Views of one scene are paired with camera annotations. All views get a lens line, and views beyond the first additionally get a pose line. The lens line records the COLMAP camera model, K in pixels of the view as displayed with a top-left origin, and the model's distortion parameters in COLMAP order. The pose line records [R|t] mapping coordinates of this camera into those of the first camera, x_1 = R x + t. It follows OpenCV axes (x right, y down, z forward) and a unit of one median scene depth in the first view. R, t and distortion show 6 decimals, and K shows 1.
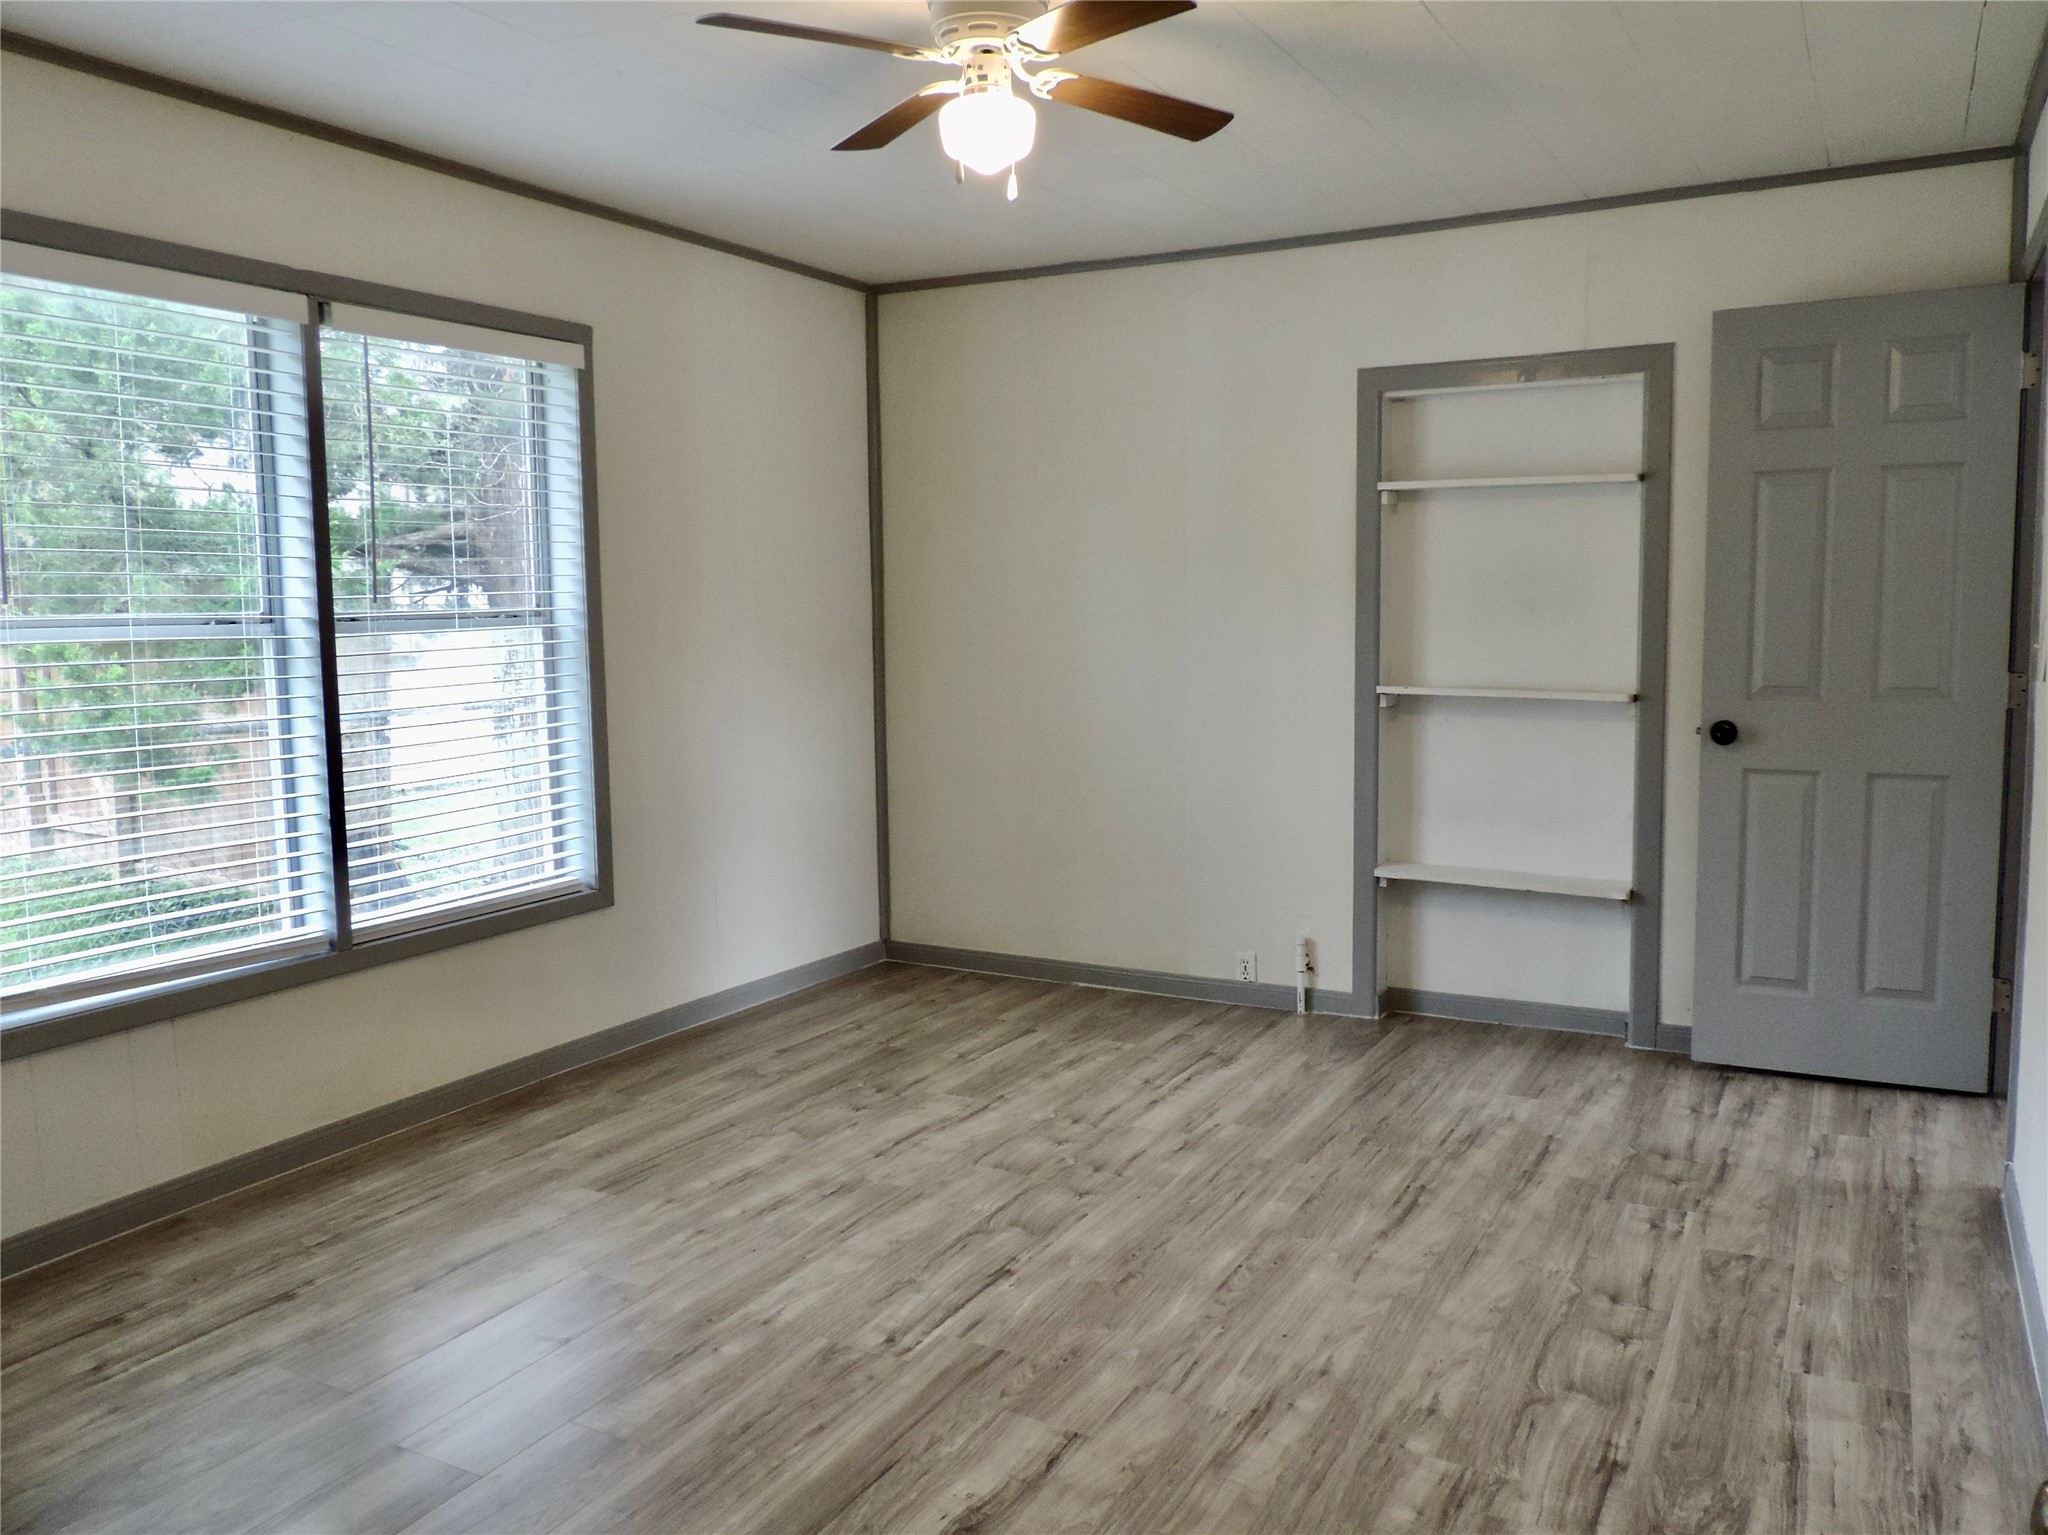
lens RADIAL K [[1526.8, 0, 1024.0], [0, 1526.8, 767.5], [0, 0, 1]] dist [0.043230, 0.001180]
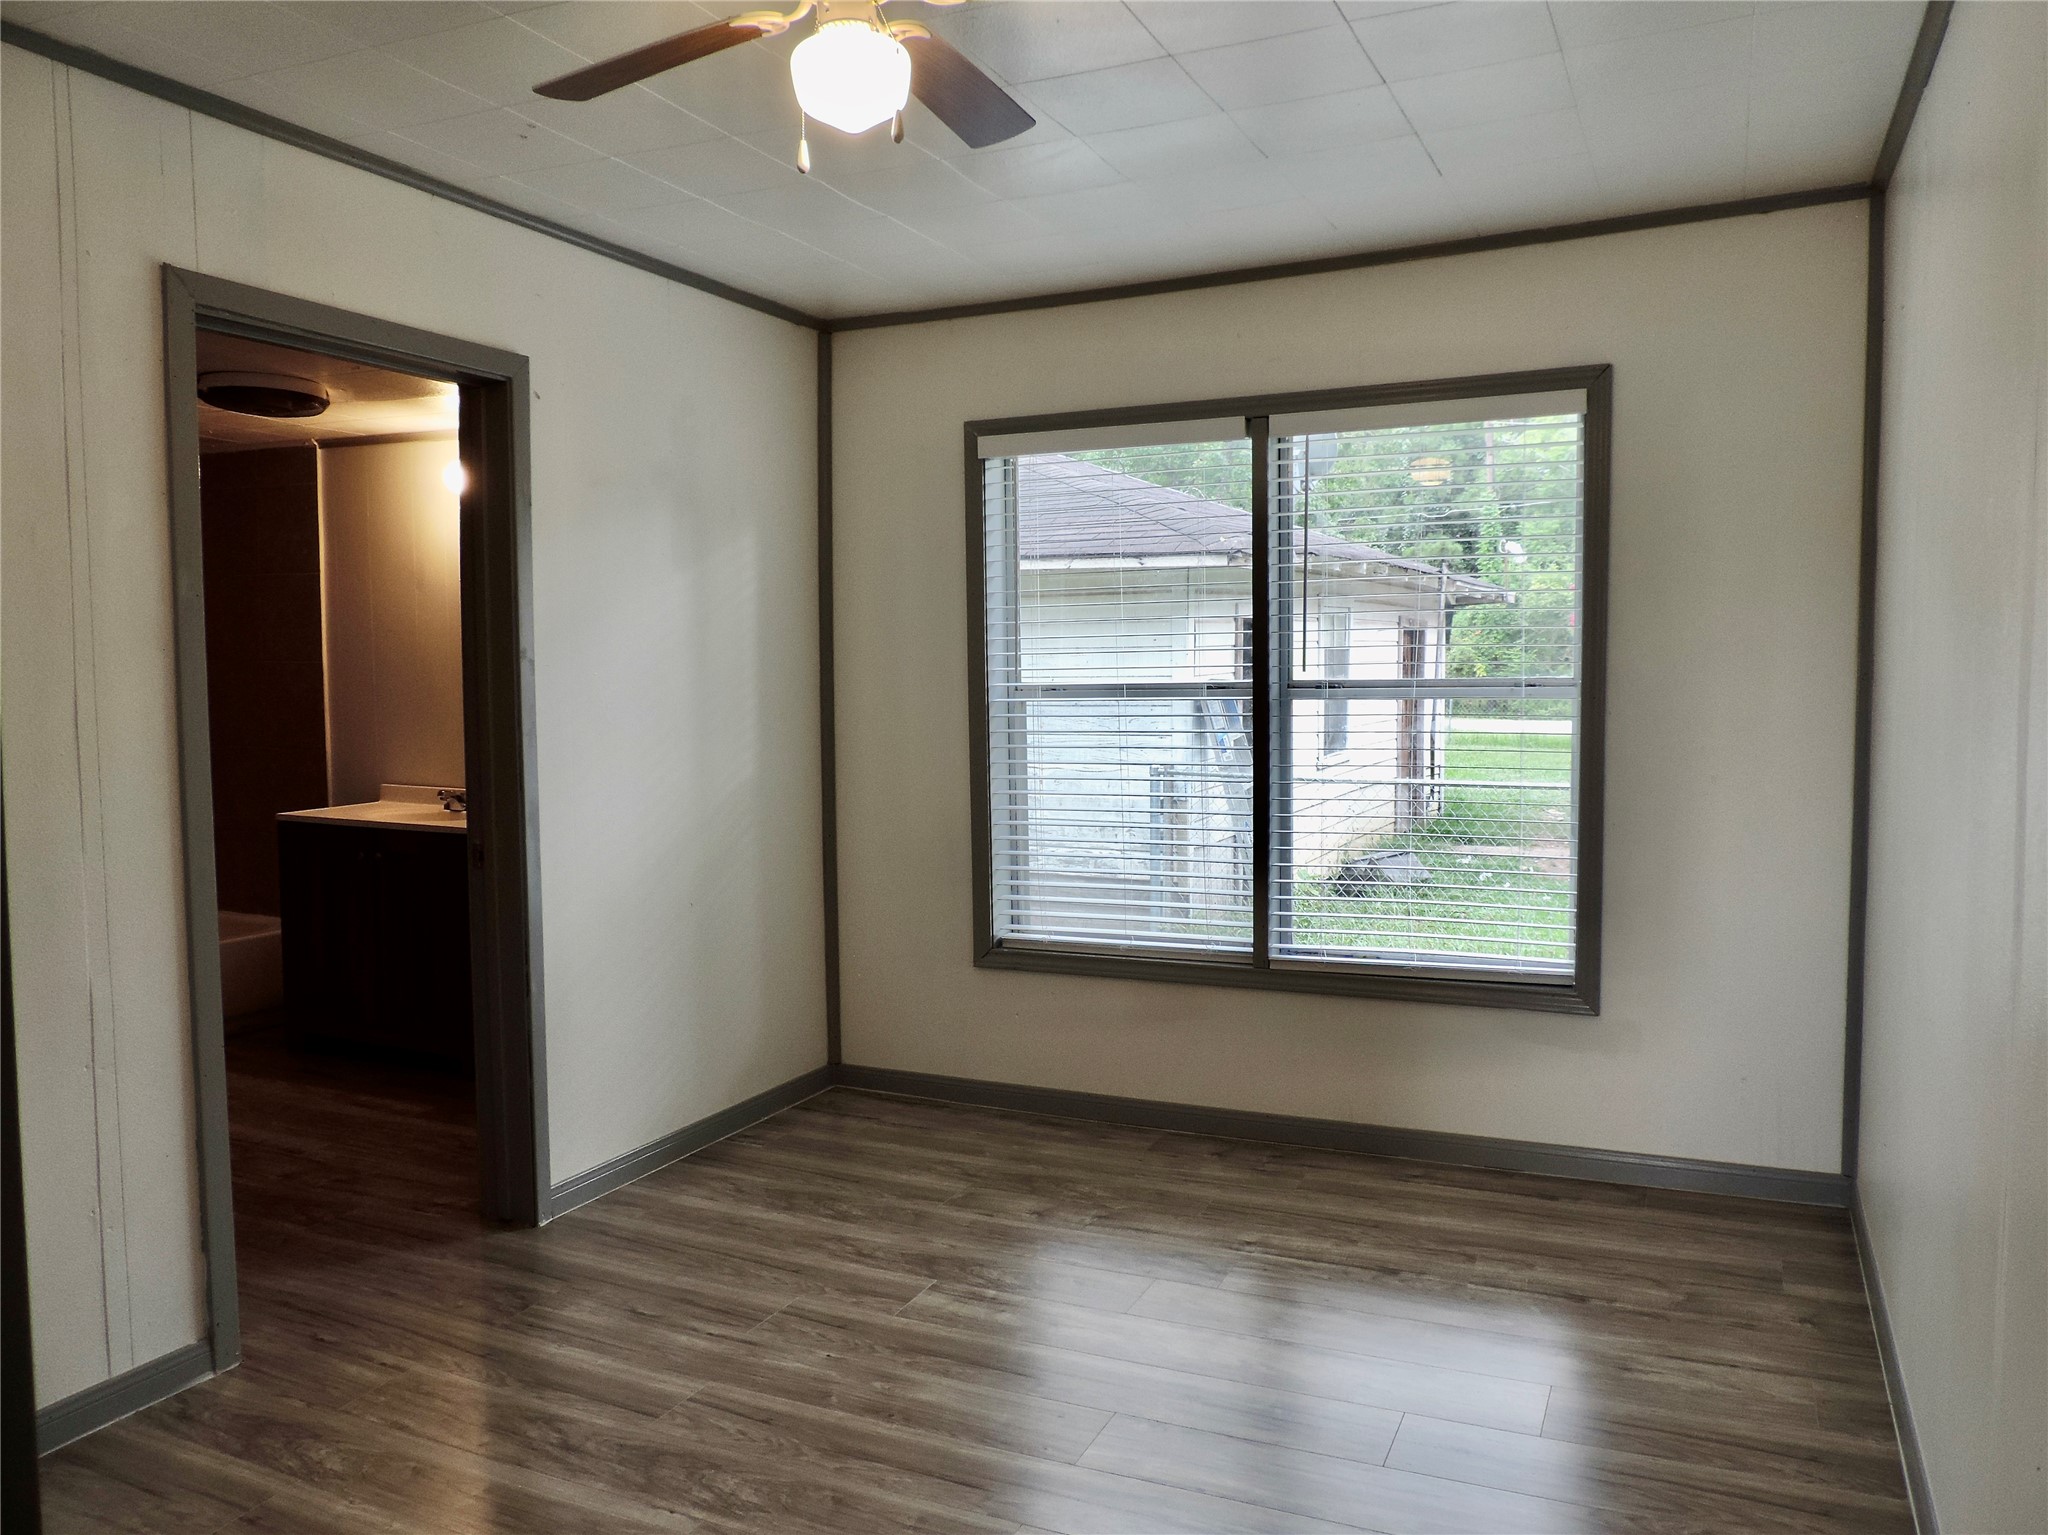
lens RADIAL K [[1405.0, 0, 1024.0], [0, 1405.0, 767.5], [0, 0, 1]] dist [-0.100875, 0.001327]
pose [[0.059391, 0.071459, -0.995674, 0.622963], [-0.081183, 0.994476, 0.066531, -0.094673], [0.994928, 0.076880, 0.064864, 0.764107]]
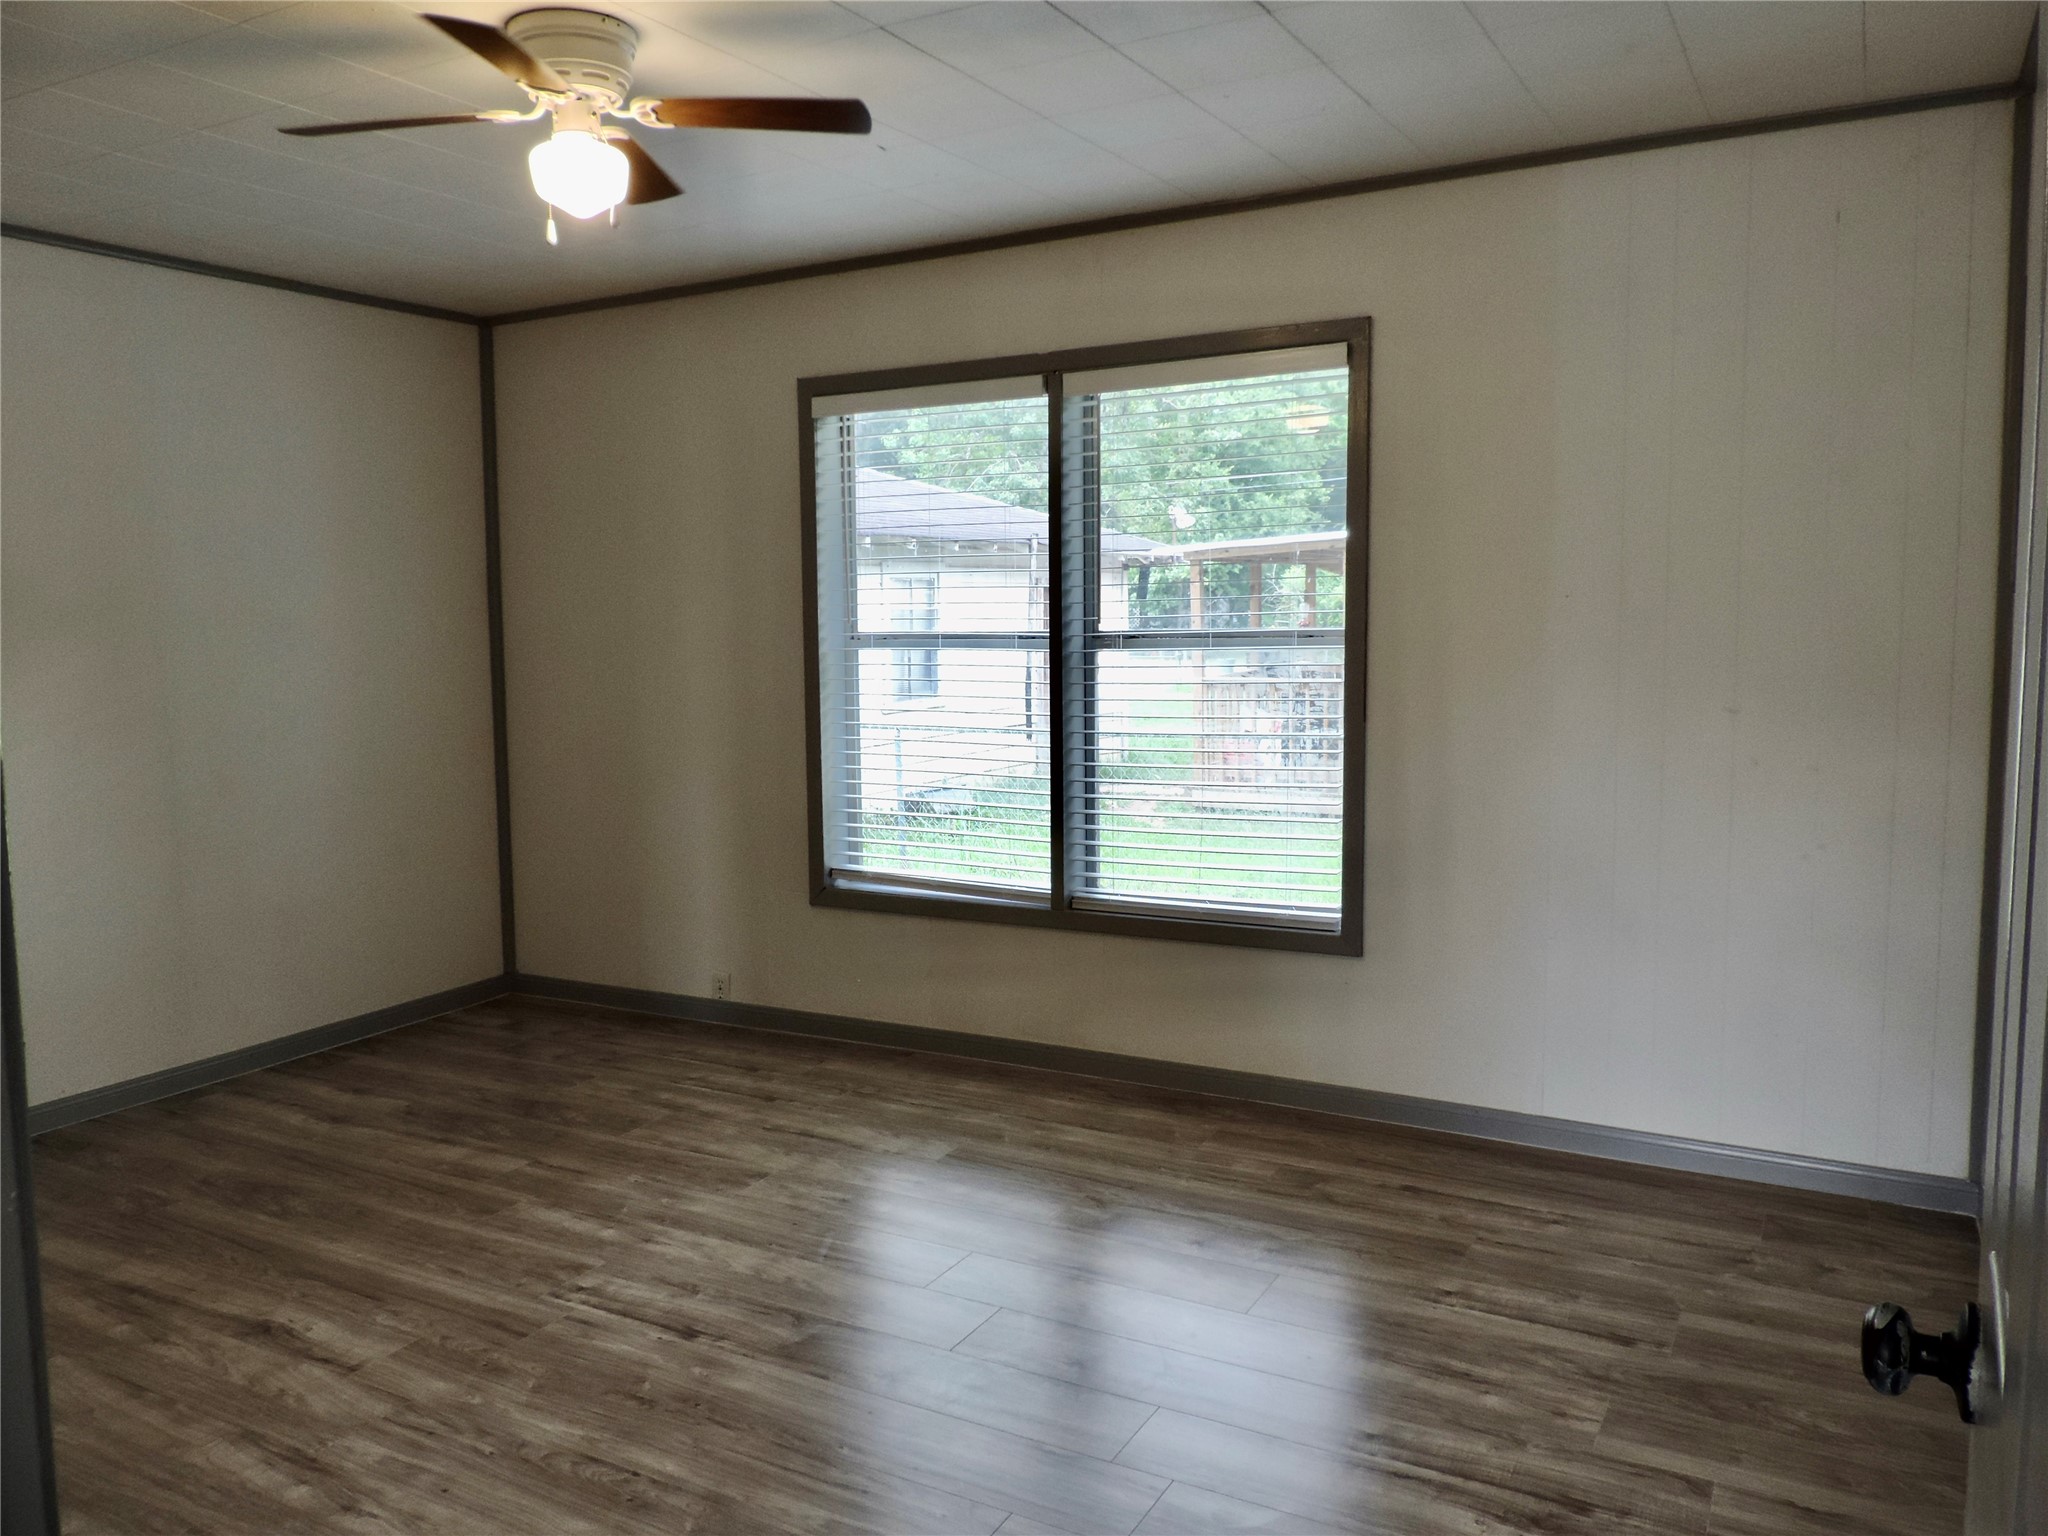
lens RADIAL K [[1469.4, 0, 1024.0], [0, 1469.4, 768.0], [0, 0, 1]] dist [0.001903, -0.002453]
pose [[-0.008463, 0.103646, -0.994578, 0.734945], [-0.086147, 0.990841, 0.103989, -0.117064], [0.996246, 0.086560, 0.000543, 0.995117]]
